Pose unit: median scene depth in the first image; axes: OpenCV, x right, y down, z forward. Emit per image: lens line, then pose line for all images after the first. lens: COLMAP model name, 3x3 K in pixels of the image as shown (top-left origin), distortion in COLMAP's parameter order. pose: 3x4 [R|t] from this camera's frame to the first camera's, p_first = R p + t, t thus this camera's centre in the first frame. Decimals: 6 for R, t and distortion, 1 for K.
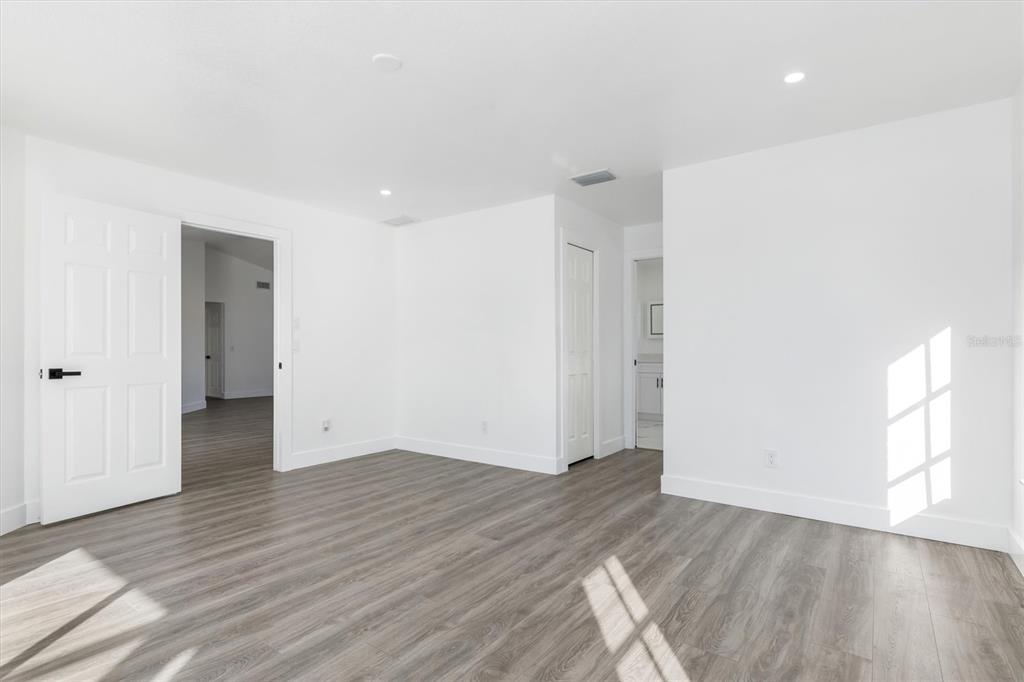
lens RADIAL K [[503.1, 0, 505.3], [0, 503.1, 347.3], [0, 0, 1]] dist [0.026956, -0.004910]
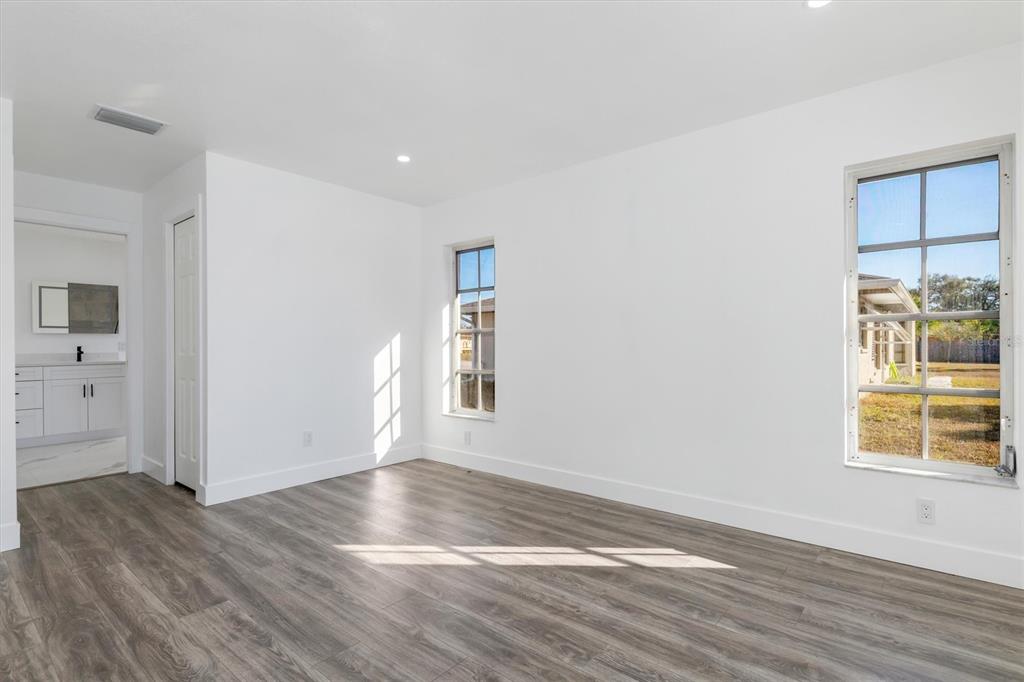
lens RADIAL K [[503.1, 0, 502.9], [0, 503.1, 340.9], [0, 0, 1]] dist [0.026956, -0.004910]
pose [[0.086035, 0.011660, 0.996224, -0.715105], [0.000386, 0.999931, -0.011736, 0.004693], [-0.996292, 0.001394, 0.086024, 0.503904]]
